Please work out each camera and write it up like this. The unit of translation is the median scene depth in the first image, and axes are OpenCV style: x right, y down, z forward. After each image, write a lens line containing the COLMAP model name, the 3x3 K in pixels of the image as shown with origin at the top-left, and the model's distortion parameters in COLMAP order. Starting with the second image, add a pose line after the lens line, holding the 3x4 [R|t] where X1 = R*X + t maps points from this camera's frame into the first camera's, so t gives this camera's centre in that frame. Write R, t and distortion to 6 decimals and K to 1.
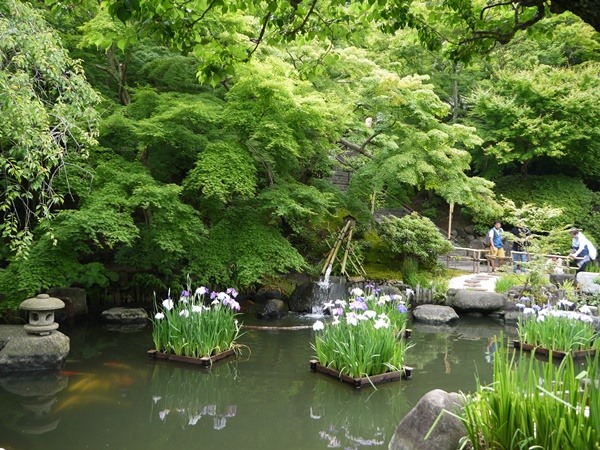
lens RADIAL K [[490.7, 0, 300.0], [0, 490.7, 224.9], [0, 0, 1]] dist [-0.054744, 0.002100]
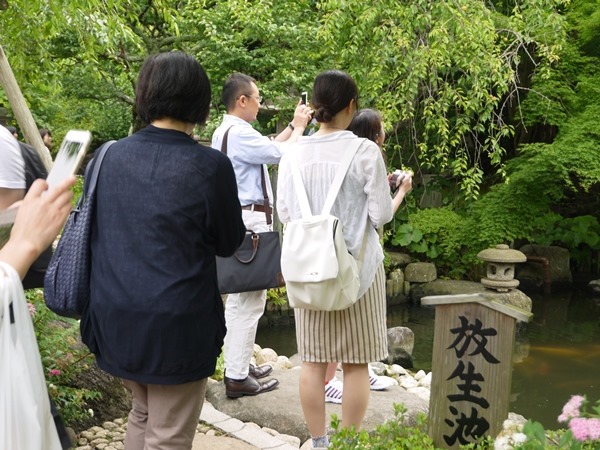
lens RADIAL K [[803.8, 0, 300.0], [0, 803.8, 225.0], [0, 0, 1]] dist [-0.009697, 0.000000]
pose [[0.699095, 0.034331, -0.714204, 0.271182], [0.015378, 0.997894, 0.063021, 0.018892], [0.714863, -0.055041, 0.697095, -0.282198]]
